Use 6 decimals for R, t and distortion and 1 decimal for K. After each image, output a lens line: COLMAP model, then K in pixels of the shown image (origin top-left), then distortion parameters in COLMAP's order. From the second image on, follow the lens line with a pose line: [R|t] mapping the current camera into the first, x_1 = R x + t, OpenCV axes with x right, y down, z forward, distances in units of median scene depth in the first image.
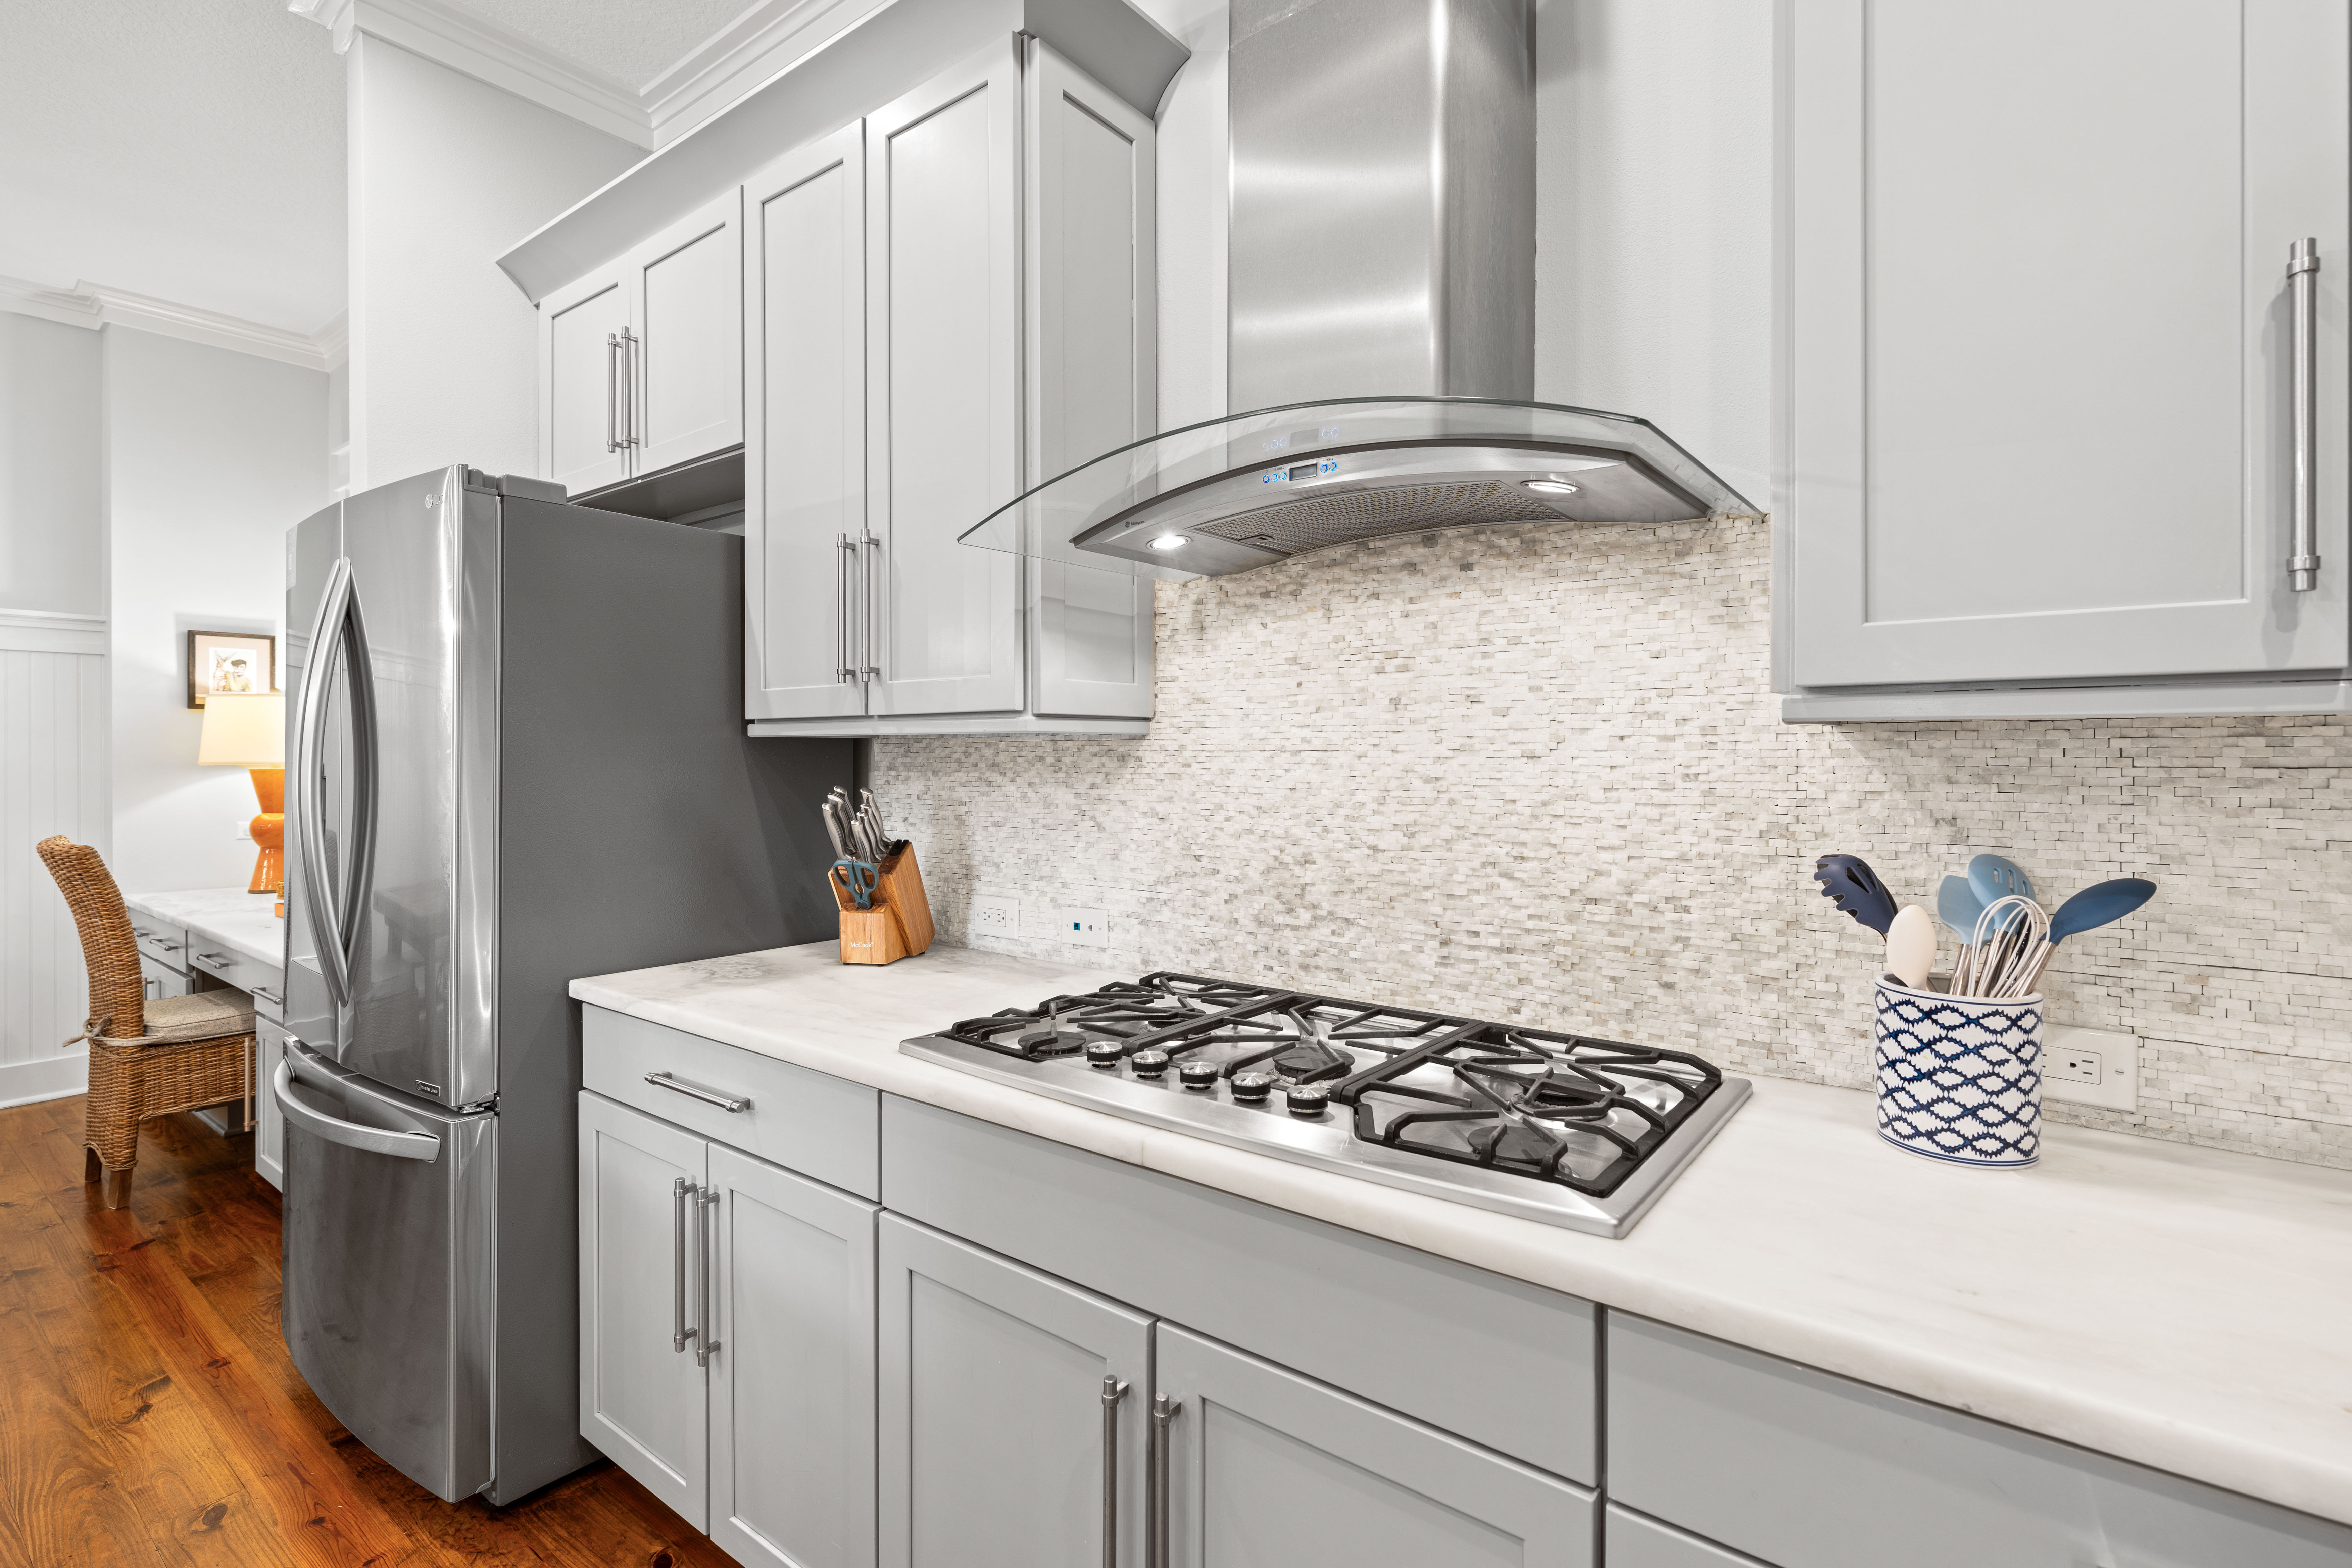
lens RADIAL K [[1122.3, 0, 1171.9], [0, 1122.3, 761.0], [0, 0, 1]] dist [-0.000898, 0.000742]
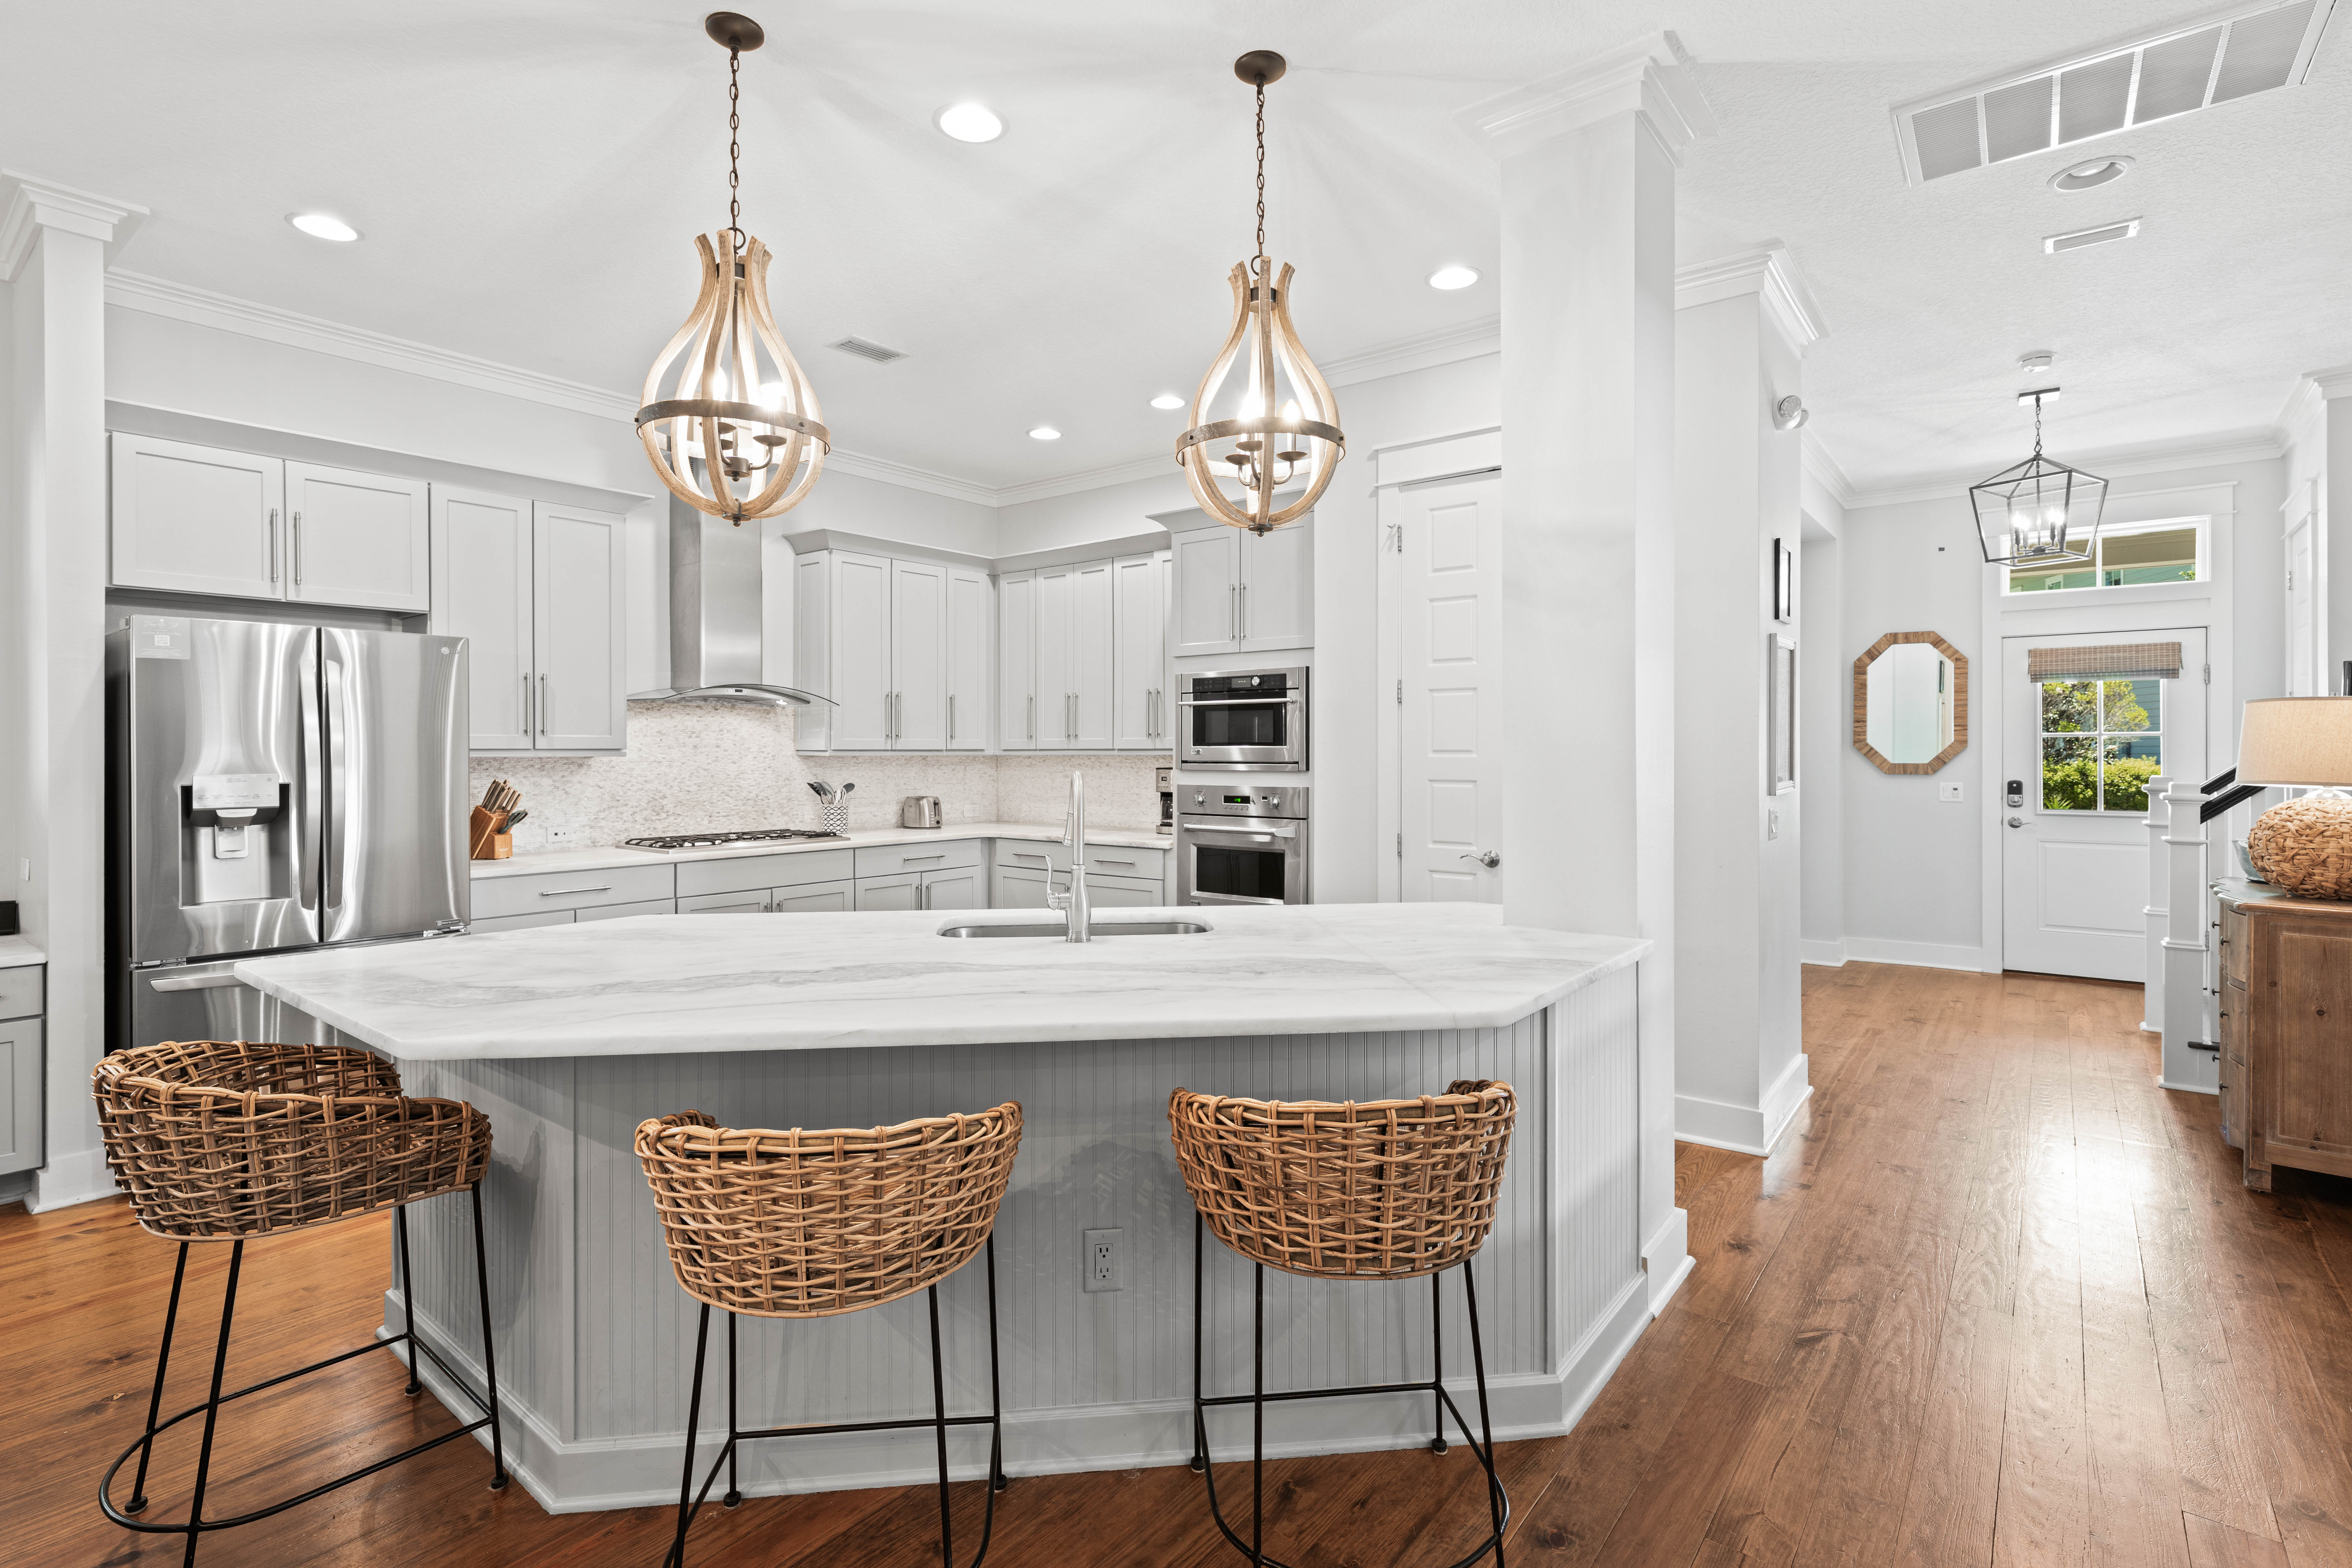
lens RADIAL K [[1122.3, 0, 1193.0], [0, 1122.3, 755.4], [0, 0, 1]] dist [-0.000898, 0.000742]
pose [[-0.008692, -0.002815, 0.999958, -2.819296], [0.008663, 0.999958, 0.002890, -0.021052], [-0.999925, 0.008688, -0.008667, -0.405309]]
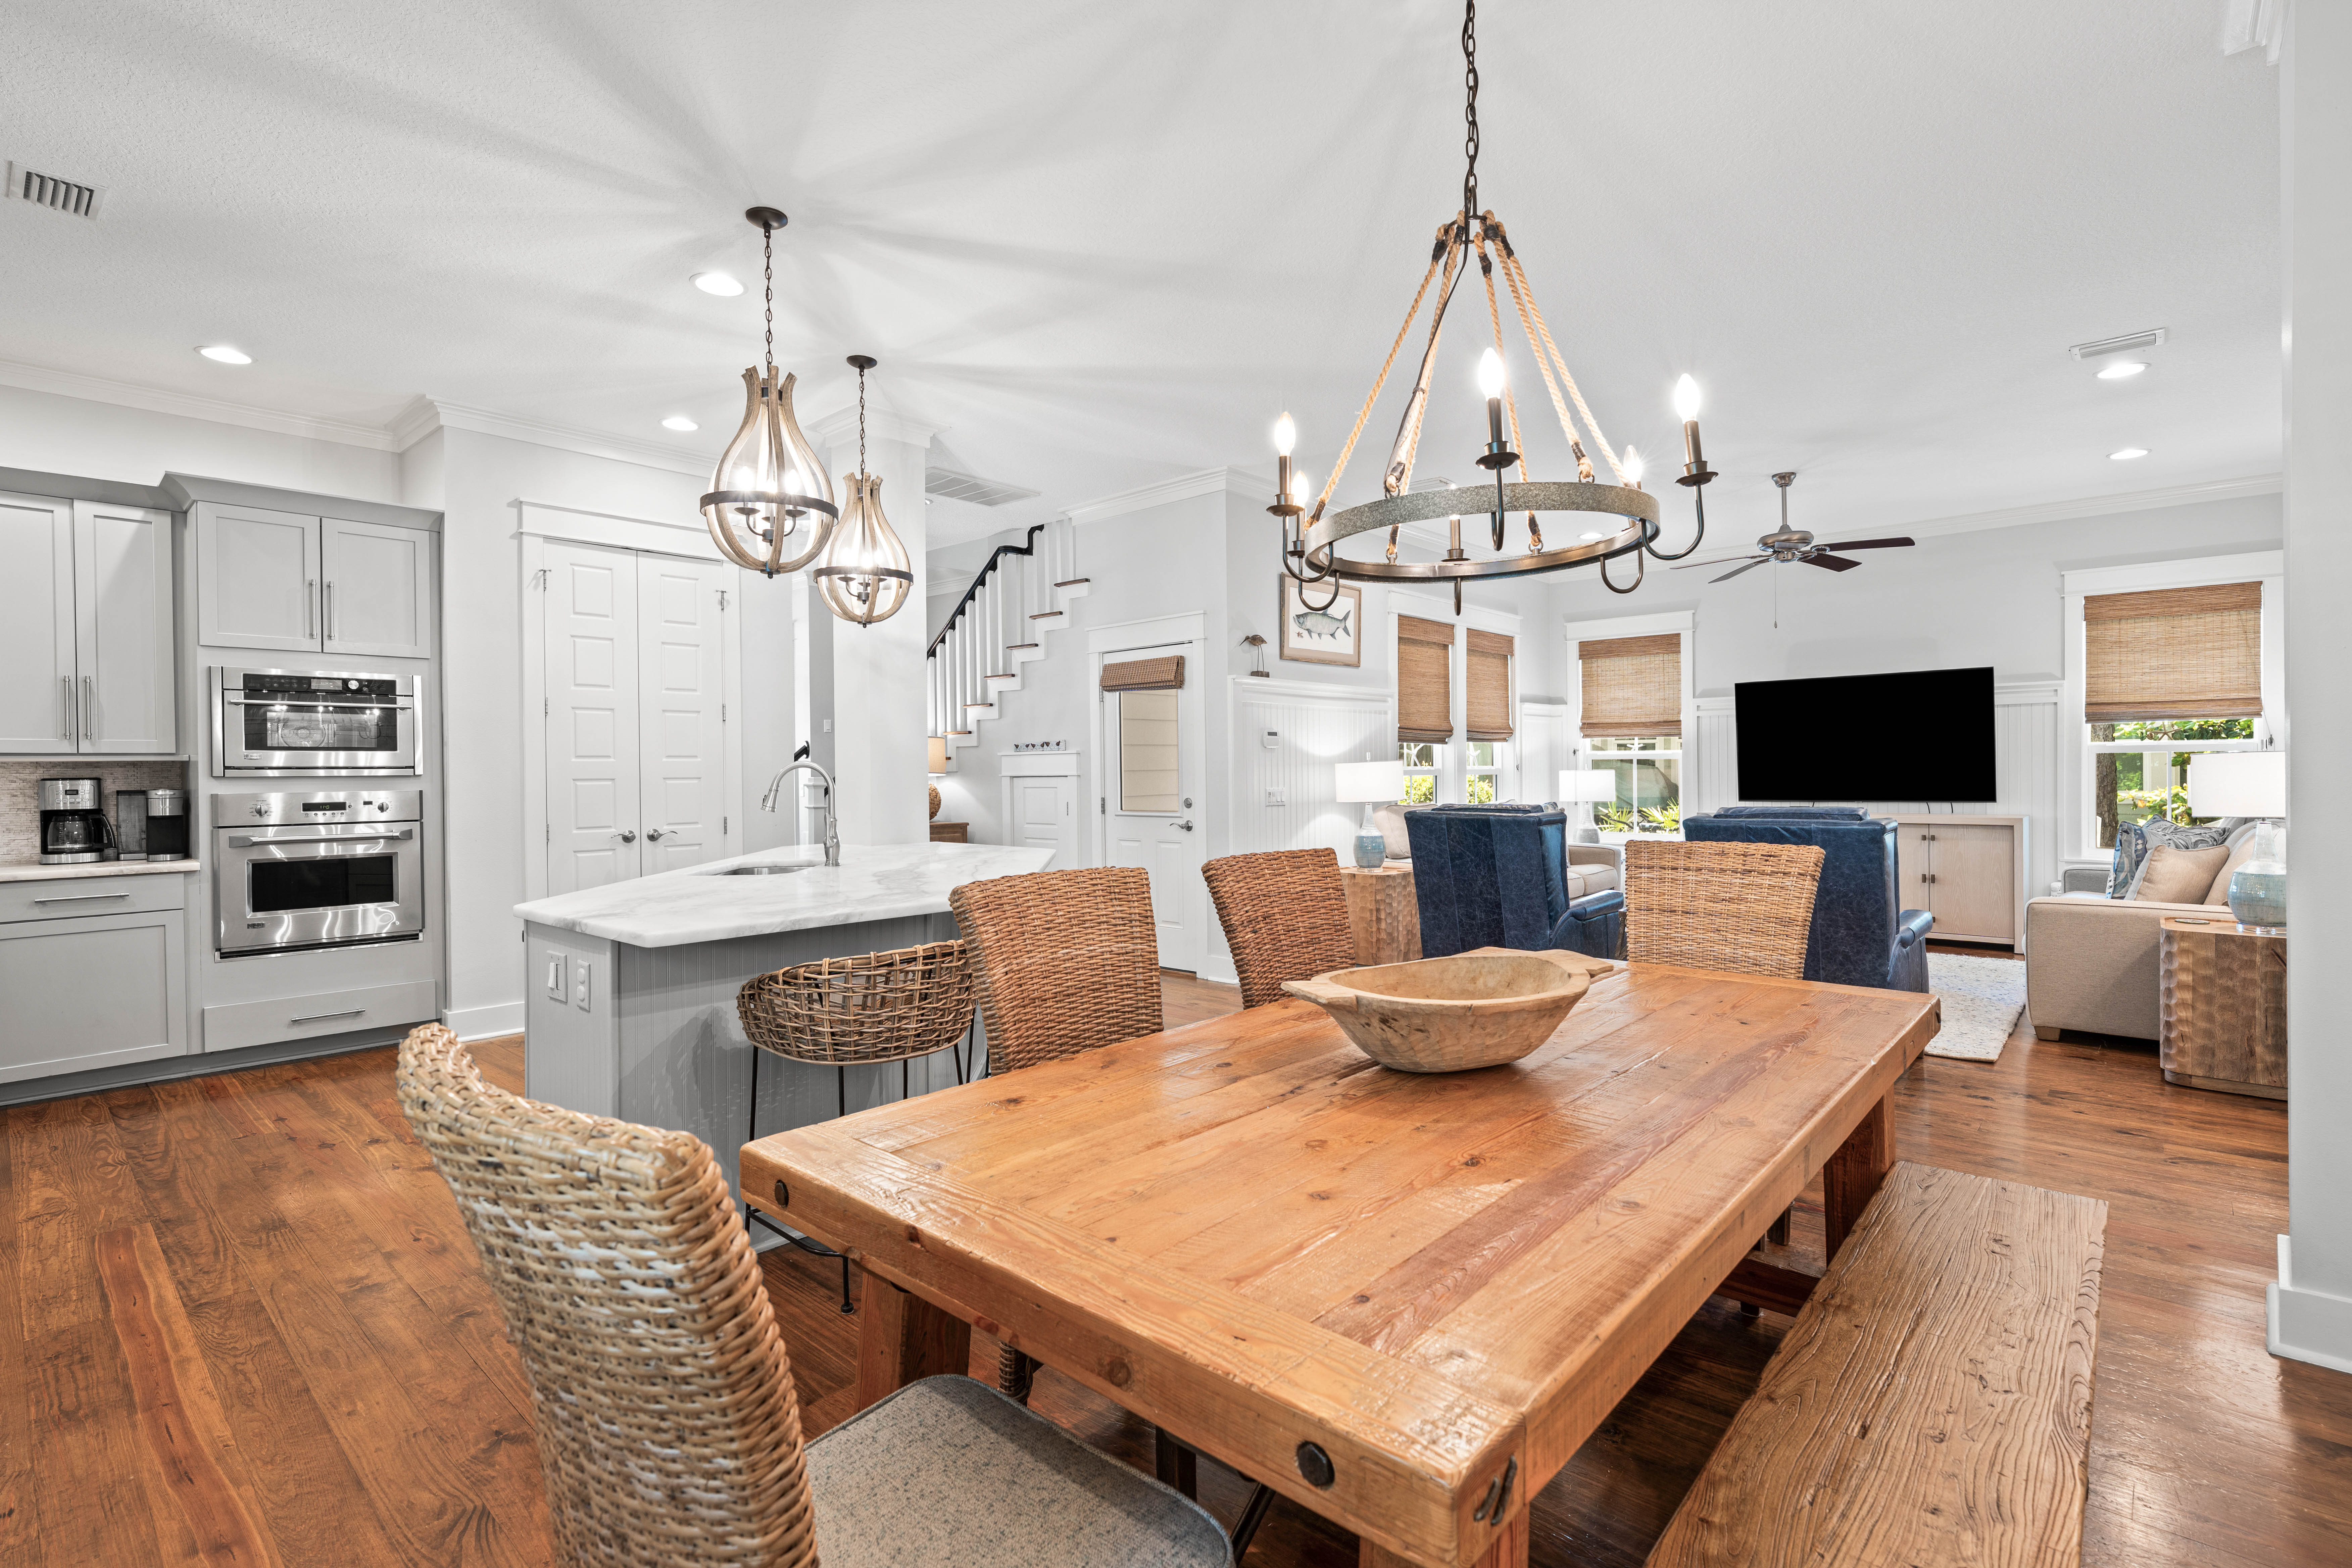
lens RADIAL K [[1094.7, 0, 1191.9], [0, 1094.7, 780.8], [0, 0, 1]] dist [0.002918, -0.001977]
pose [[-0.998307, 0.007882, 0.057624, -2.238797], [0.008946, 0.999794, 0.018241, 0.008527], [-0.057469, 0.018725, -0.998172, 1.973311]]
